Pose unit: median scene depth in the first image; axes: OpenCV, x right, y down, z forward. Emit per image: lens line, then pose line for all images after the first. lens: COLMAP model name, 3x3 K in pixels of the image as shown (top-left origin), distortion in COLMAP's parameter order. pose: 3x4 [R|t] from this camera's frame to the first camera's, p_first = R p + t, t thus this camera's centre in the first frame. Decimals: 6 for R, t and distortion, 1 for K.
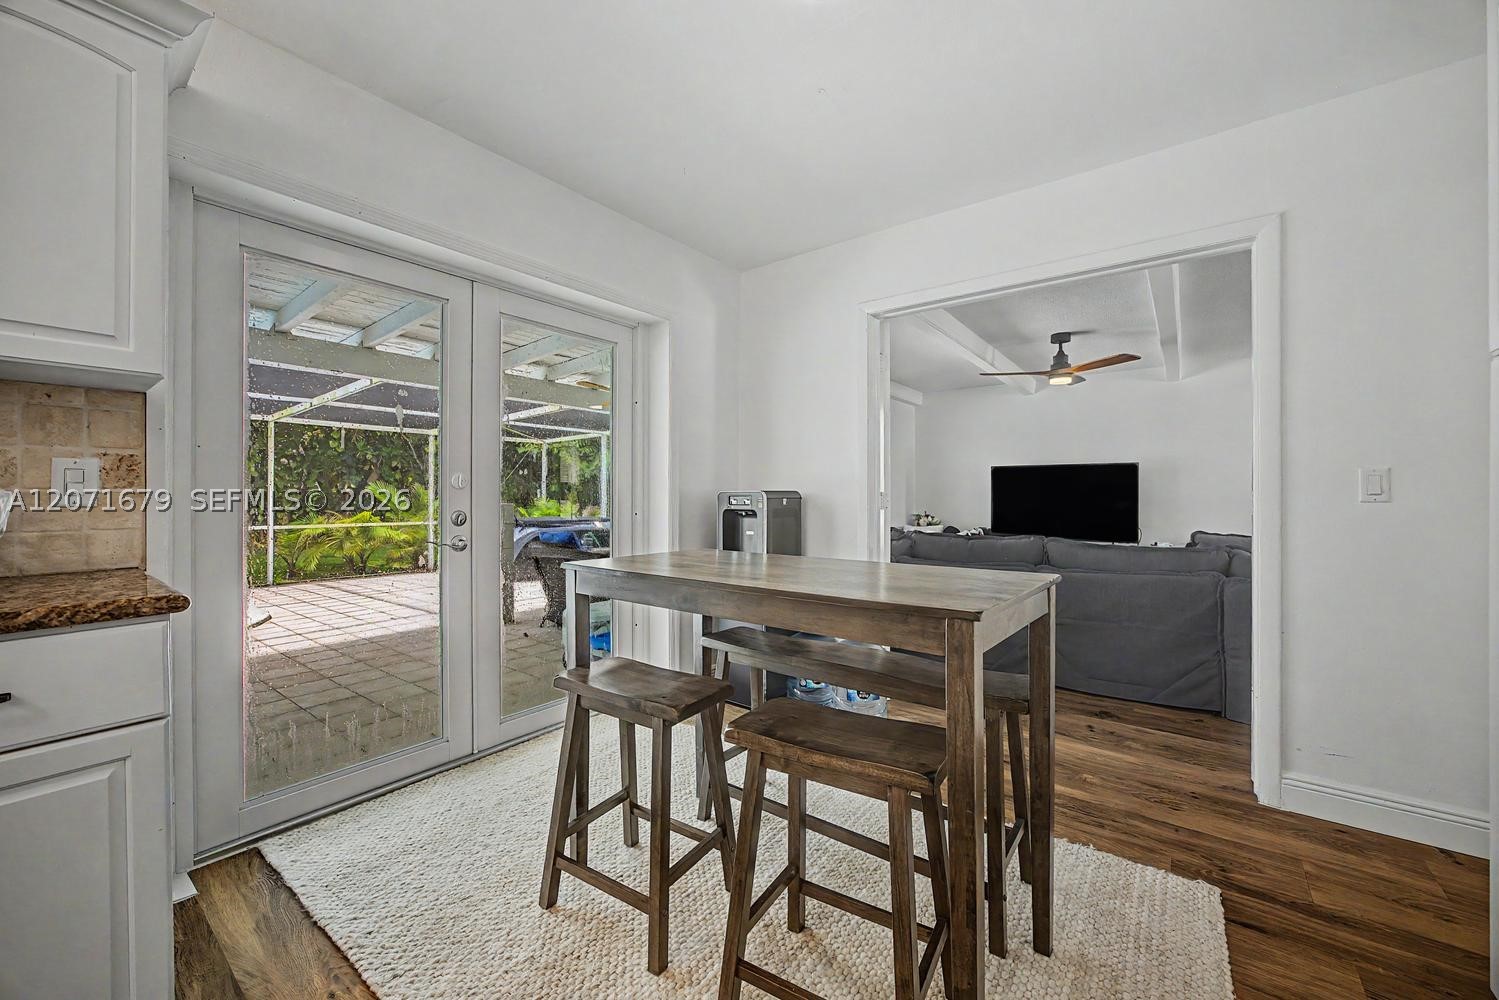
lens RADIAL K [[578.3, 0, 746.2], [0, 578.3, 497.3], [0, 0, 1]] dist [-0.002460, -0.000229]
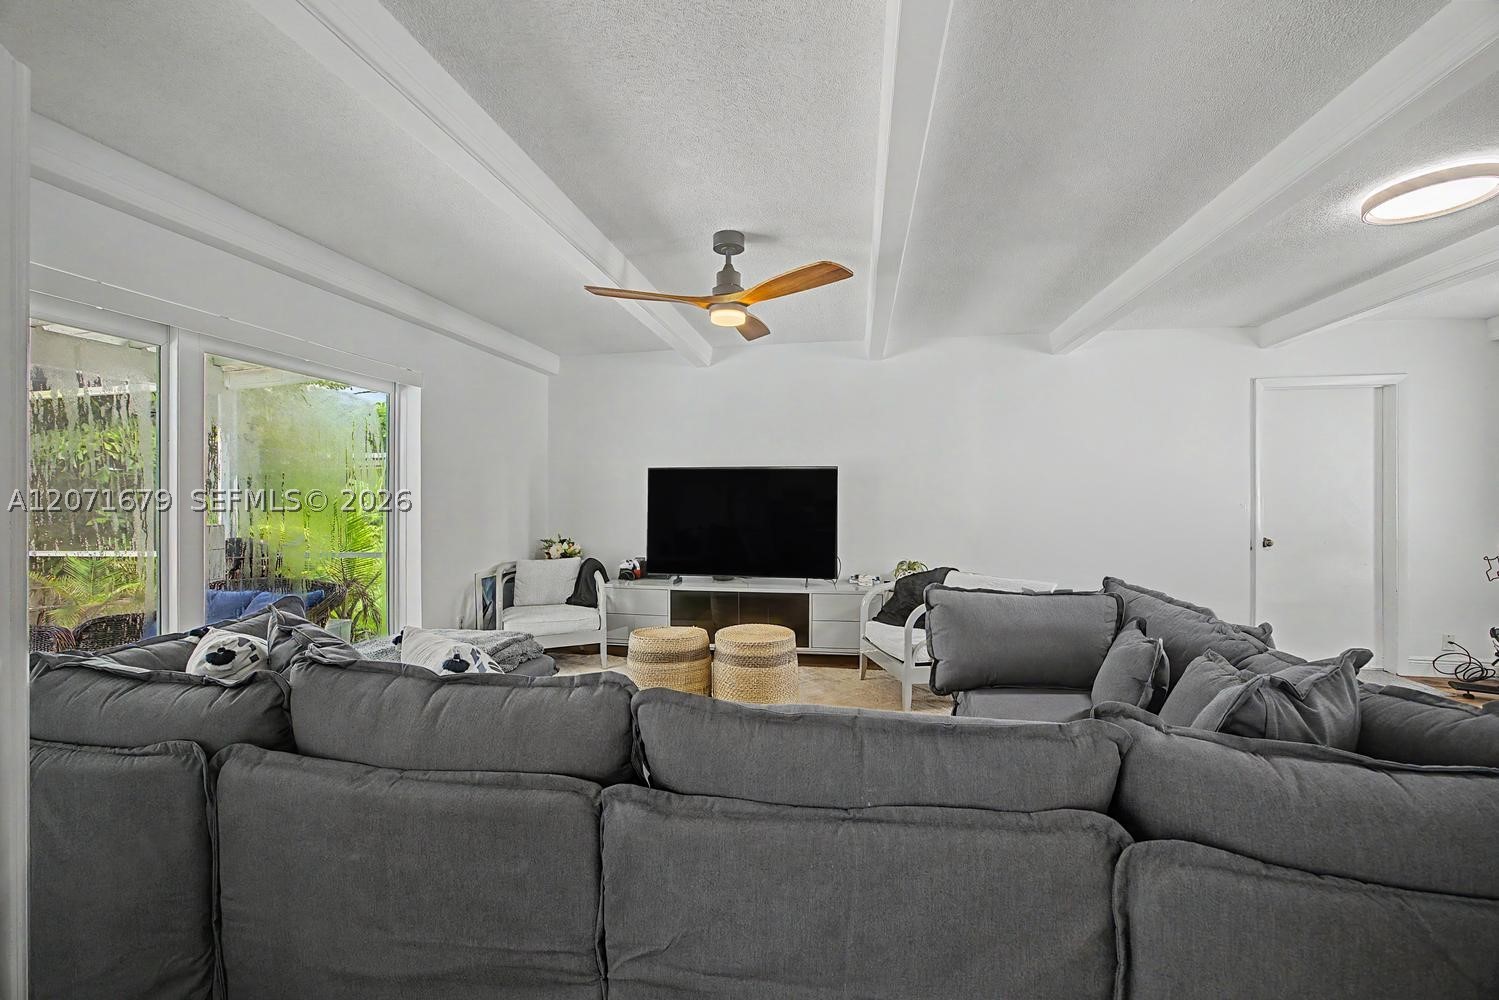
lens RADIAL K [[578.3, 0, 751.6], [0, 578.3, 496.6], [0, 0, 1]] dist [-0.002460, -0.000229]
pose [[0.881379, -0.003458, 0.472398, 0.288809], [0.002620, 0.999994, 0.002431, -0.029607], [-0.472403, -0.000905, 0.881382, 0.478863]]
